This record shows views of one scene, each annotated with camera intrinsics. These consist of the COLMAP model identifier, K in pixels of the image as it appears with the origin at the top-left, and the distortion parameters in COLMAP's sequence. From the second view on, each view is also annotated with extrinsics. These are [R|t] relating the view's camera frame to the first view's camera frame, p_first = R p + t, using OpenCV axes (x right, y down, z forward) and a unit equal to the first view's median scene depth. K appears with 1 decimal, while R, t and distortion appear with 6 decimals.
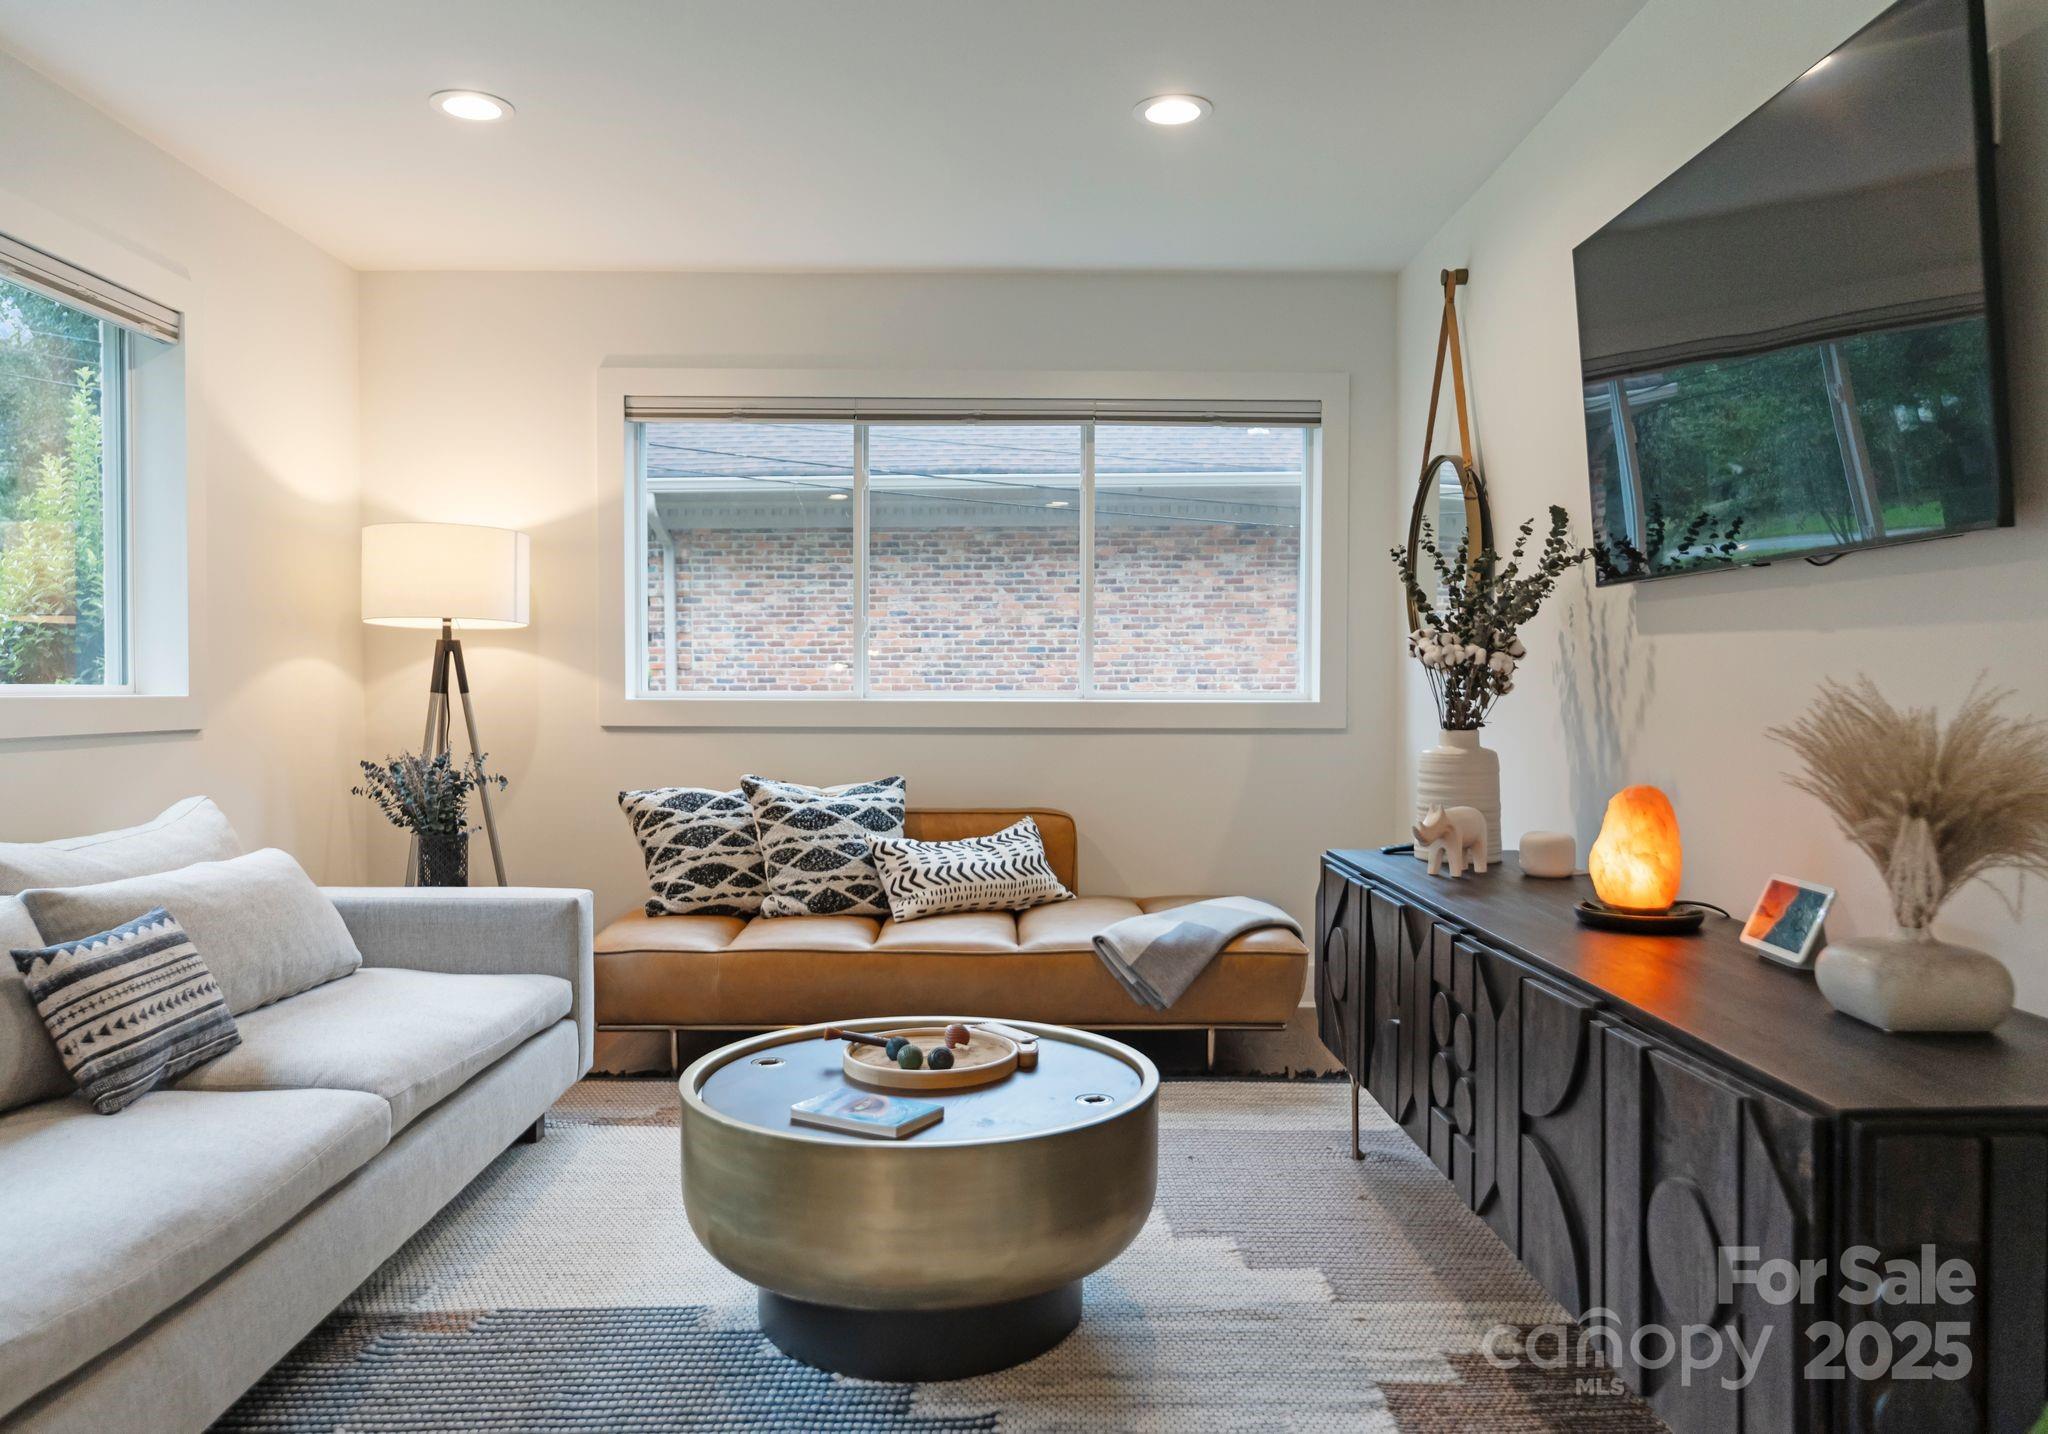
lens RADIAL K [[1454.4, 0, 1032.8], [0, 1454.4, 710.7], [0, 0, 1]] dist [-0.003581, 0.003730]
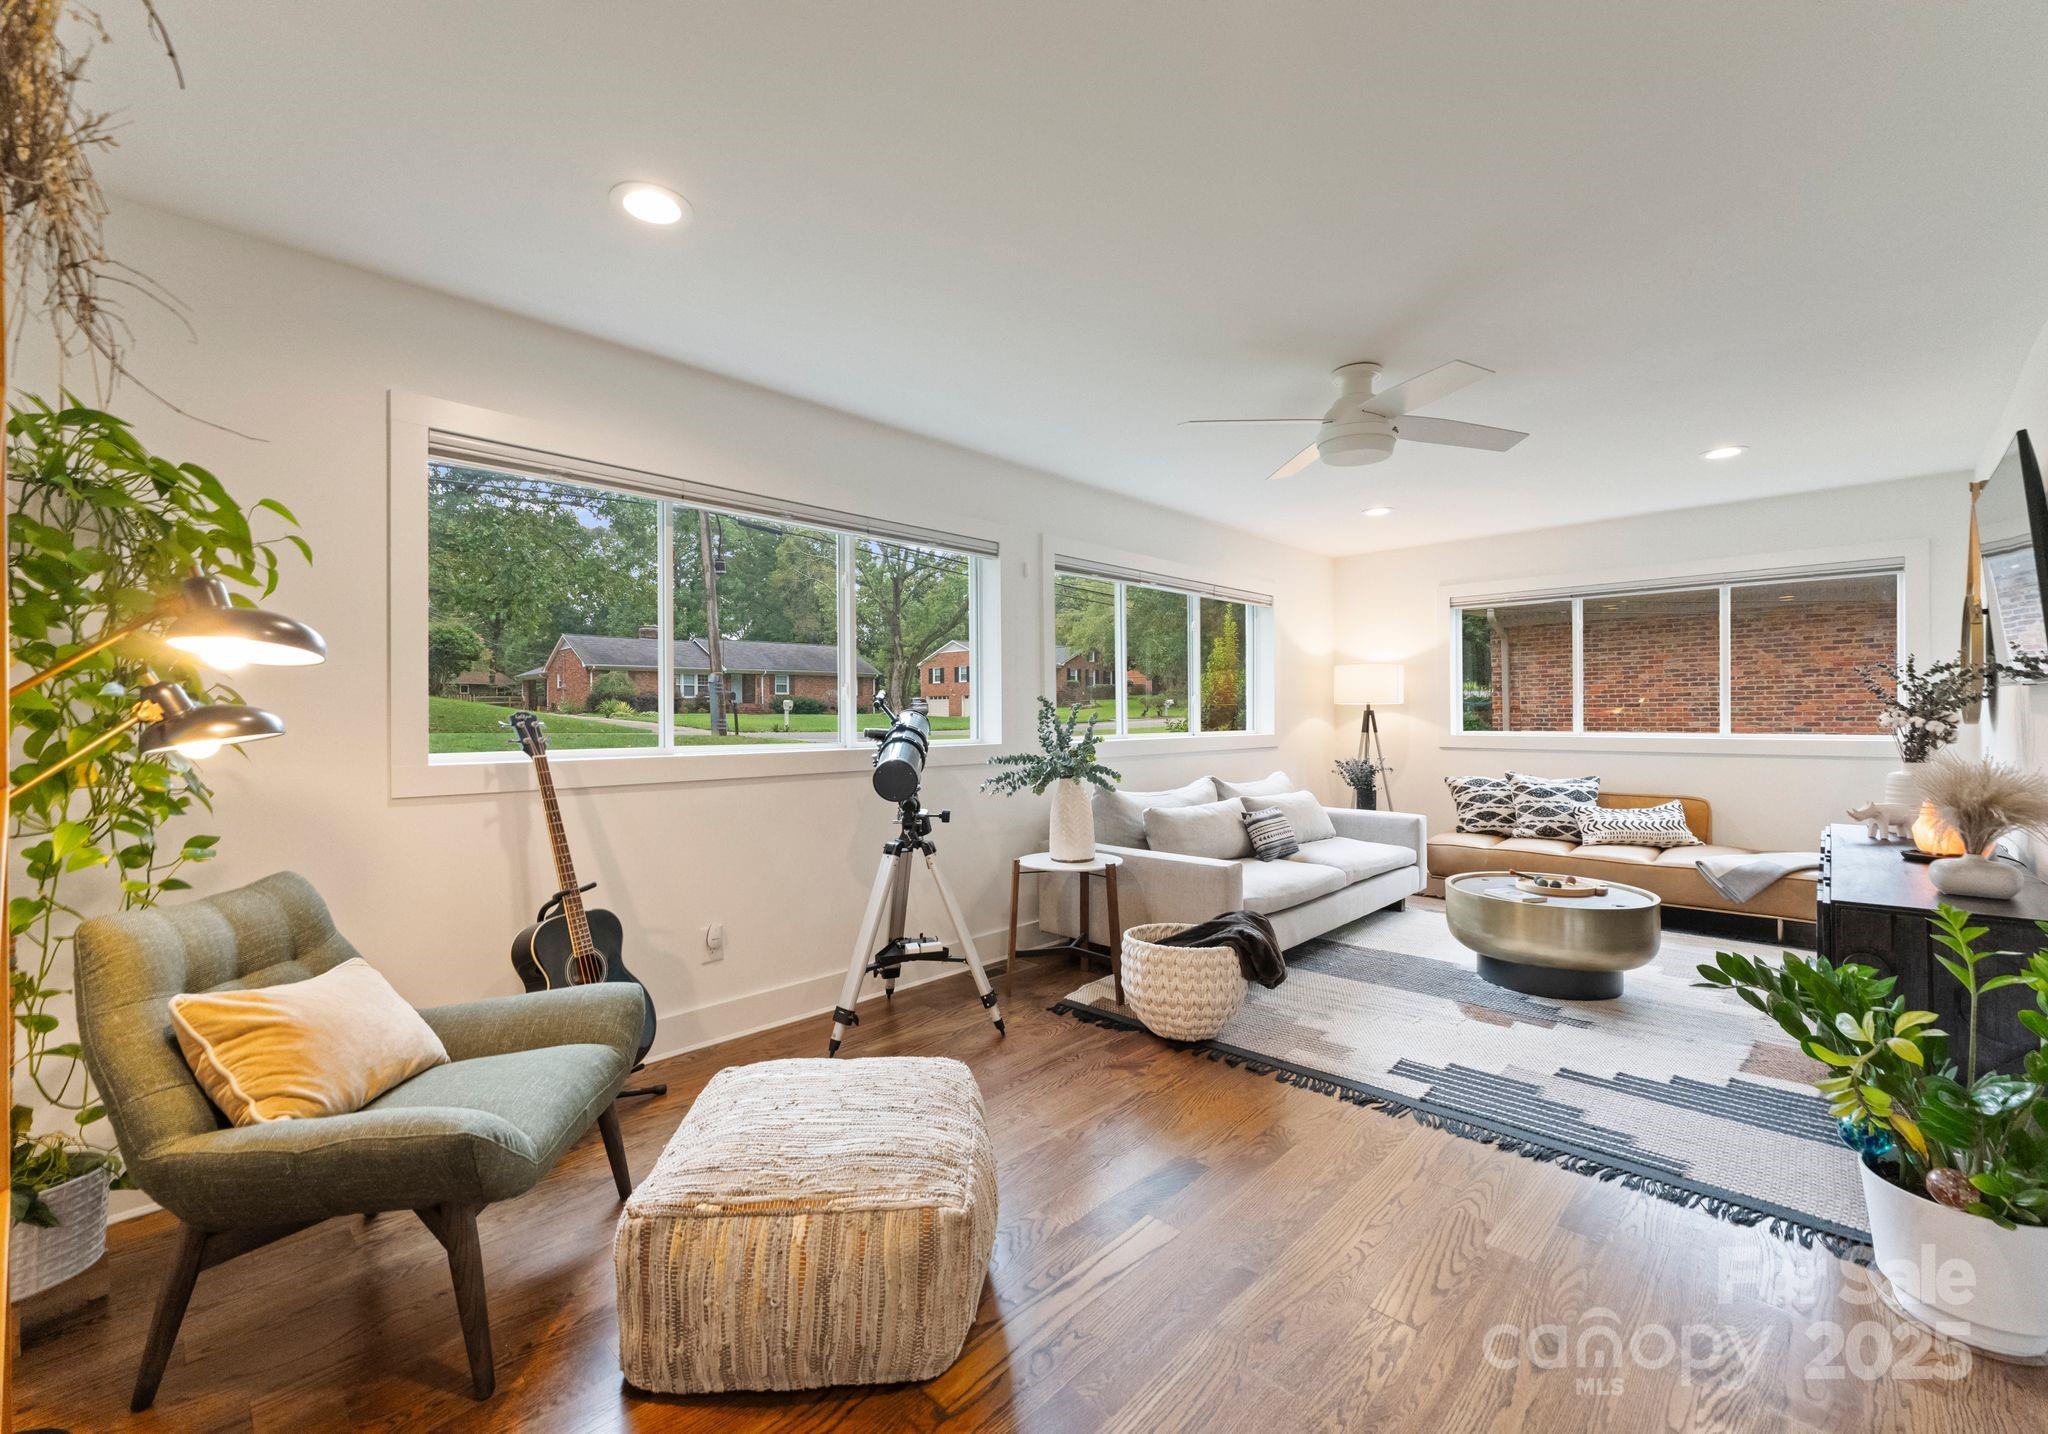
lens RADIAL K [[887.8, 0, 1020.7], [0, 887.8, 717.9], [0, 0, 1]] dist [-0.002555, 0.003124]
pose [[0.720271, -0.001063, -0.693692, 0.201224], [-0.005737, 0.999956, -0.007489, -0.021654], [0.693669, 0.009374, 0.720233, -0.459815]]
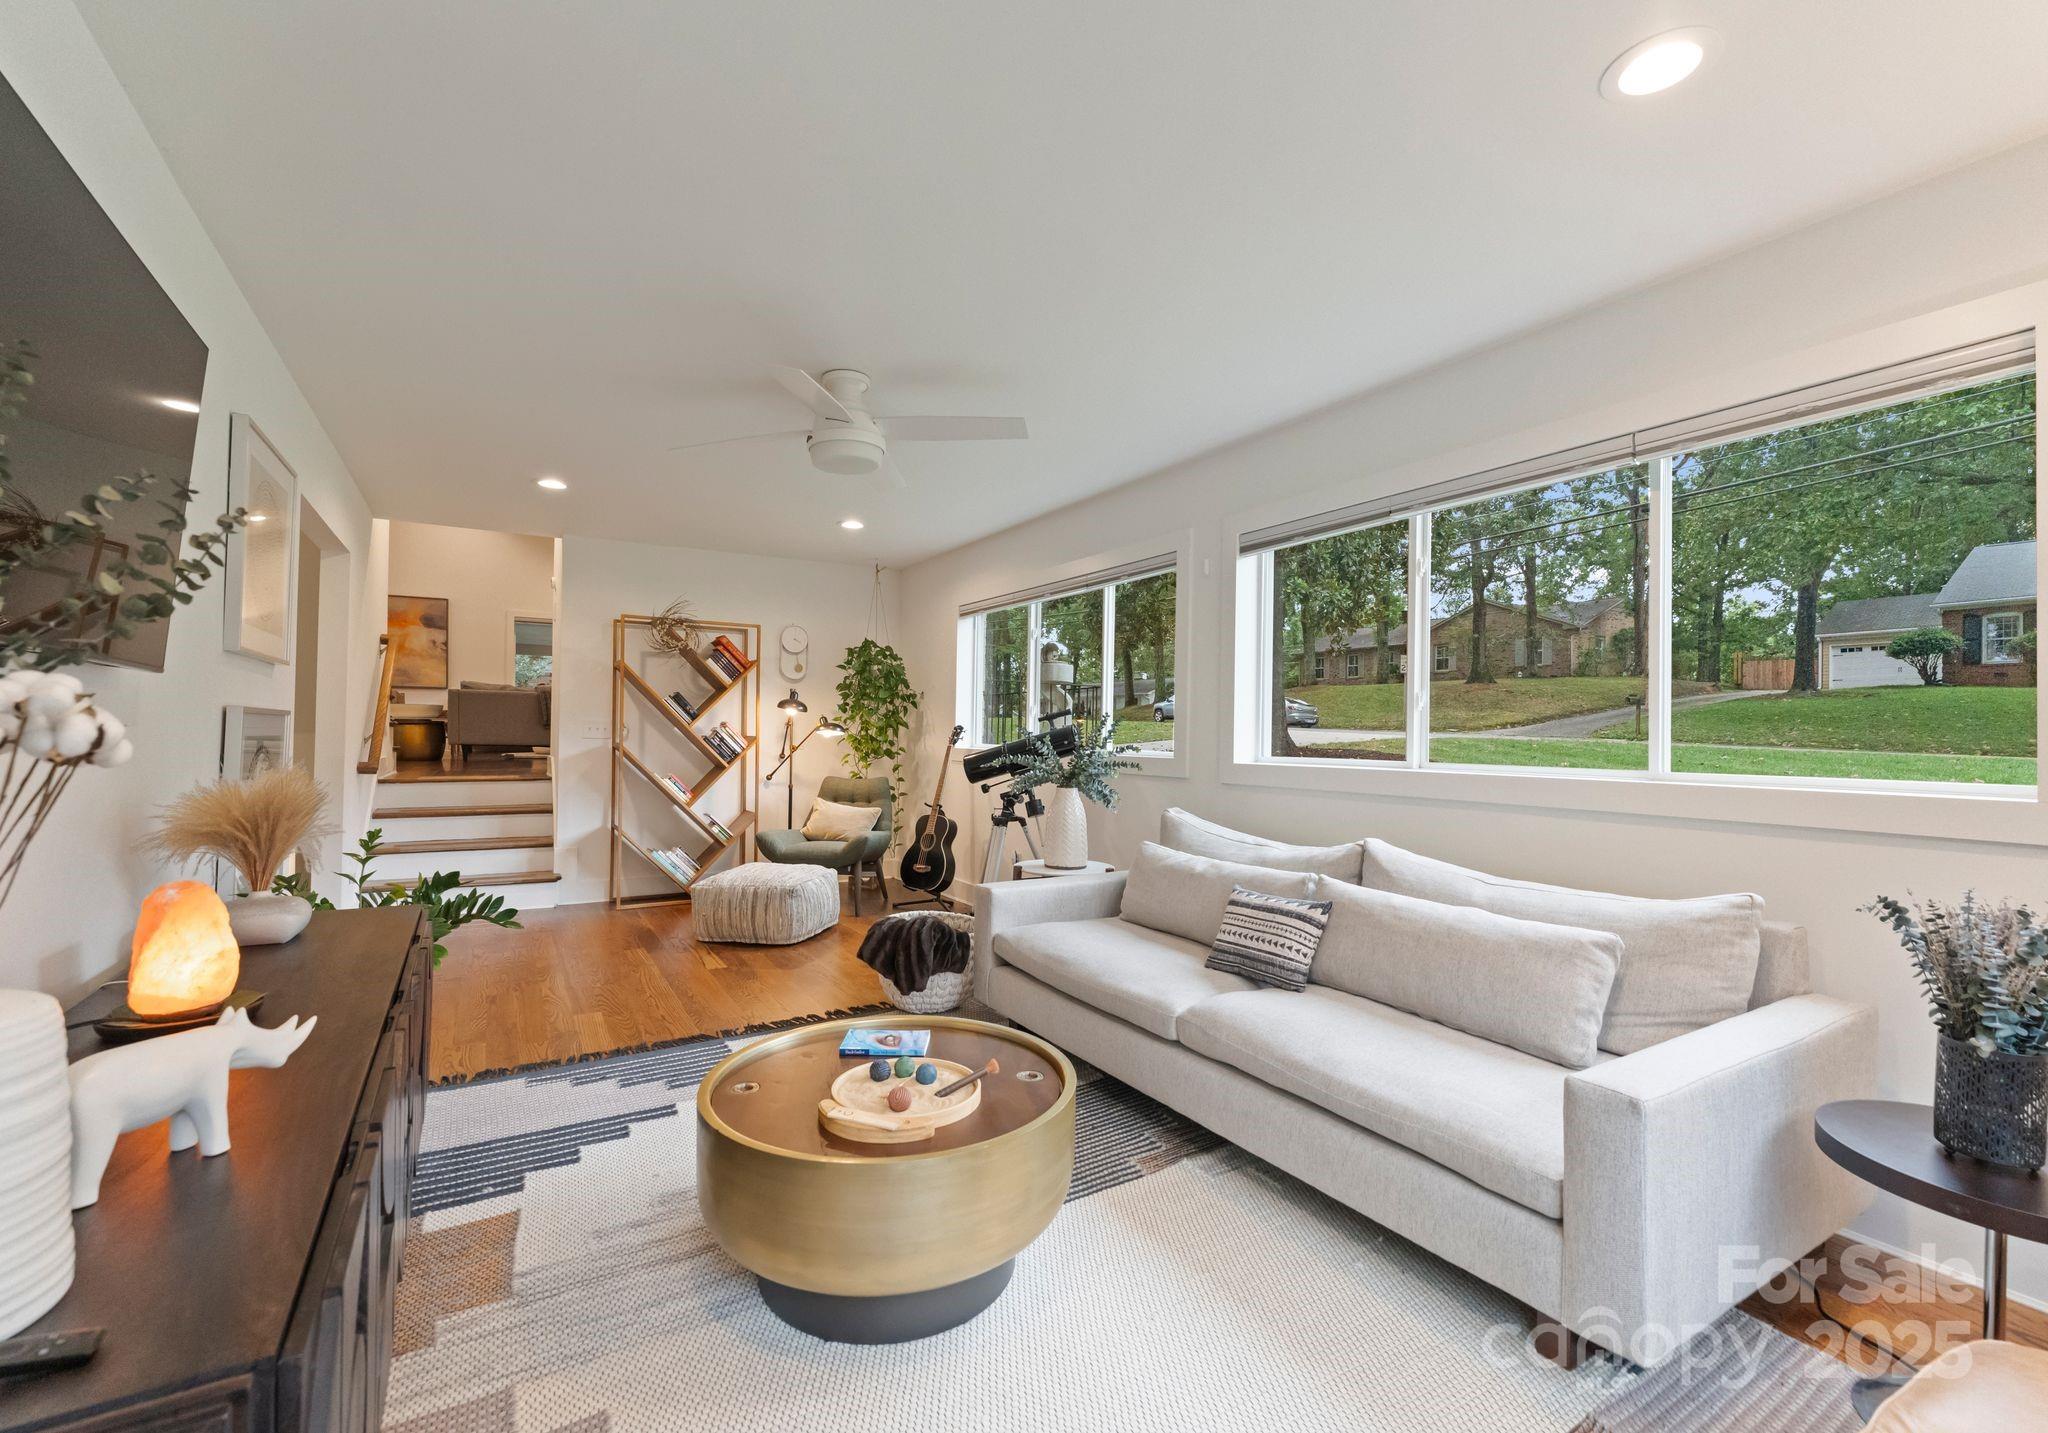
lens RADIAL K [[887.8, 0, 1022.9], [0, 887.8, 723.3], [0, 0, 1]] dist [-0.002555, 0.003124]
pose [[-0.867990, -0.011031, -0.496460, 0.127044], [-0.014417, 0.999892, 0.002989, -0.041337], [0.496373, 0.009752, -0.868055, 1.038020]]
